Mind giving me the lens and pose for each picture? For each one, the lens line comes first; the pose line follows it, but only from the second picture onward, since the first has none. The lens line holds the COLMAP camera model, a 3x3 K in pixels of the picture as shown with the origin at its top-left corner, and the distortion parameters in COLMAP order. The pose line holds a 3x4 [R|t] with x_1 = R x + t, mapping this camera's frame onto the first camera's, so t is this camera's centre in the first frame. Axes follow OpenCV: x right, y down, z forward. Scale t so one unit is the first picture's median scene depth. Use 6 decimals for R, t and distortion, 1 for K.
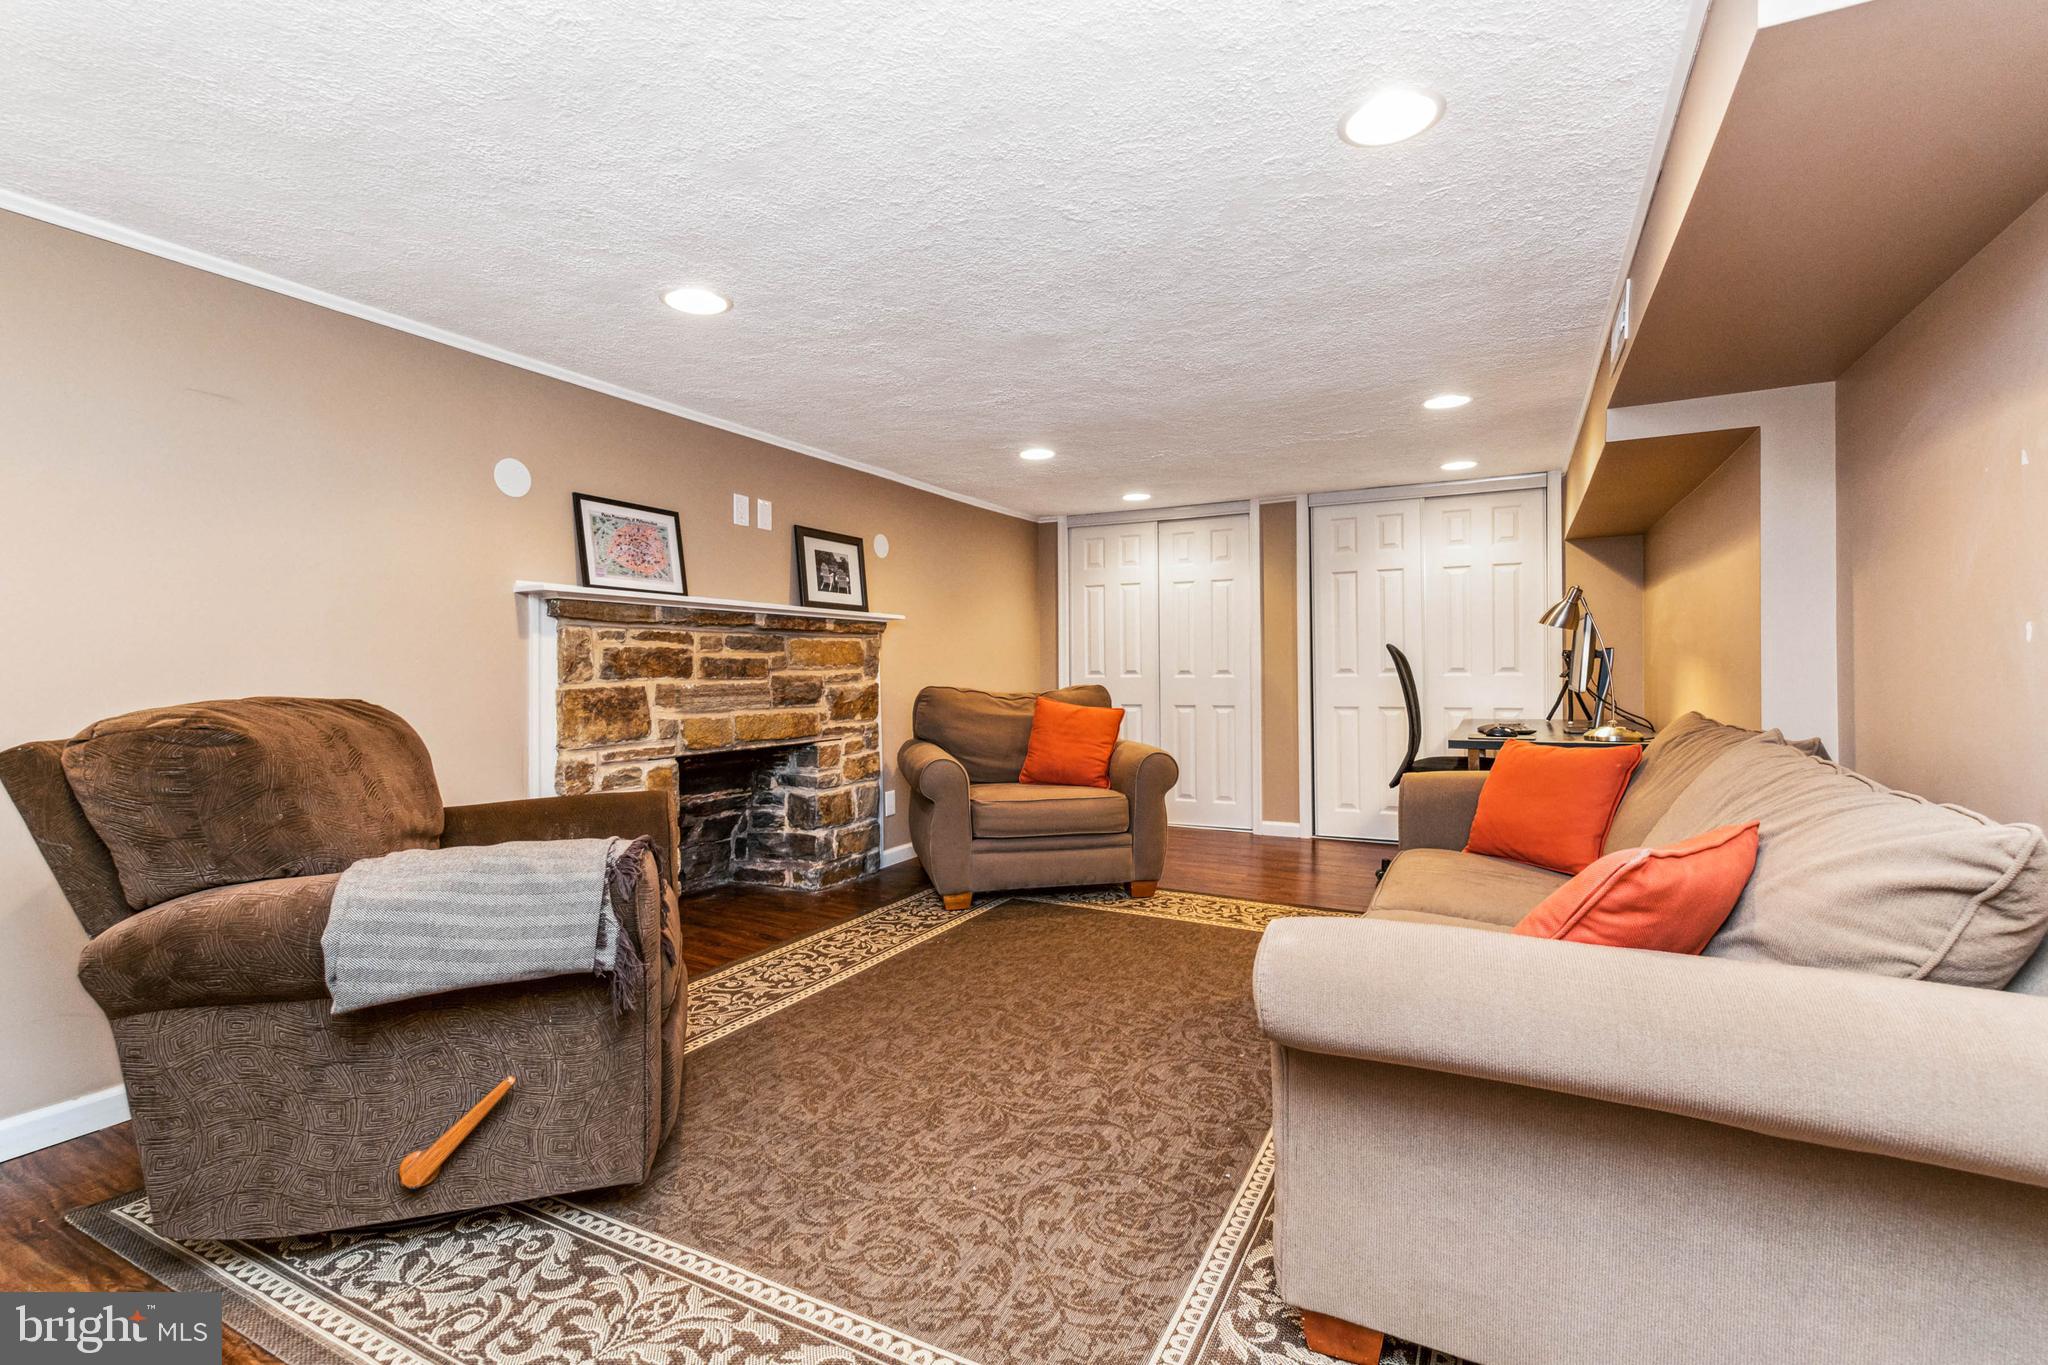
lens RADIAL K [[905.0, 0, 1020.6], [0, 905.0, 666.3], [0, 0, 1]] dist [-0.004887, -0.002307]
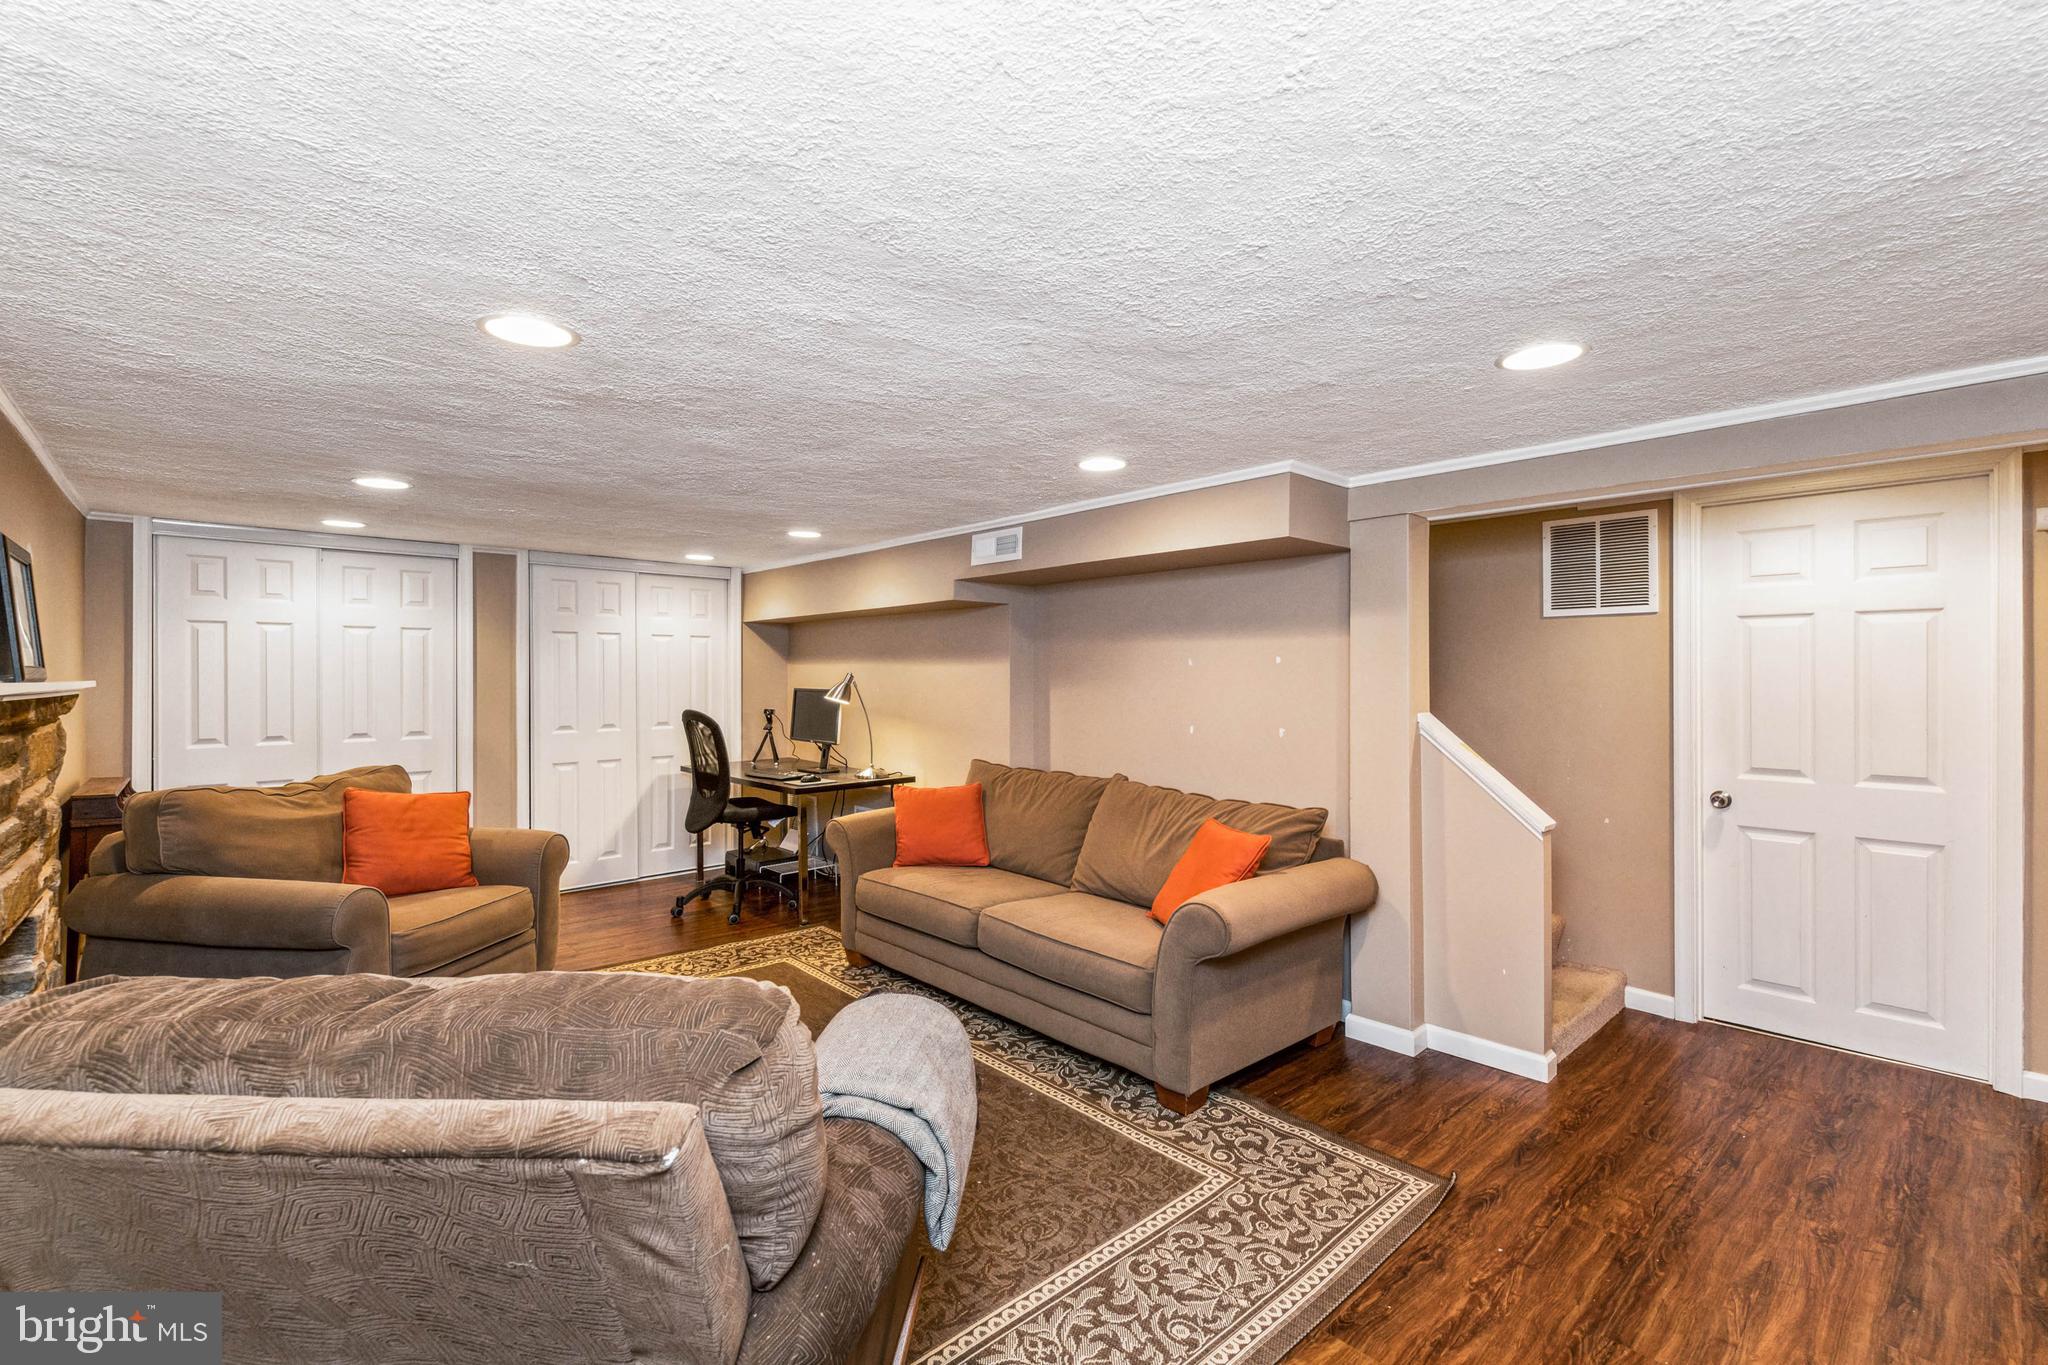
lens RADIAL K [[905.0, 0, 1022.9], [0, 905.0, 683.7], [0, 0, 1]] dist [-0.004887, -0.002307]
pose [[0.351424, 0.001974, 0.936214, -0.775489], [0.000756, 0.999997, -0.002393, -0.081109], [-0.936216, 0.001549, 0.351421, 0.305480]]
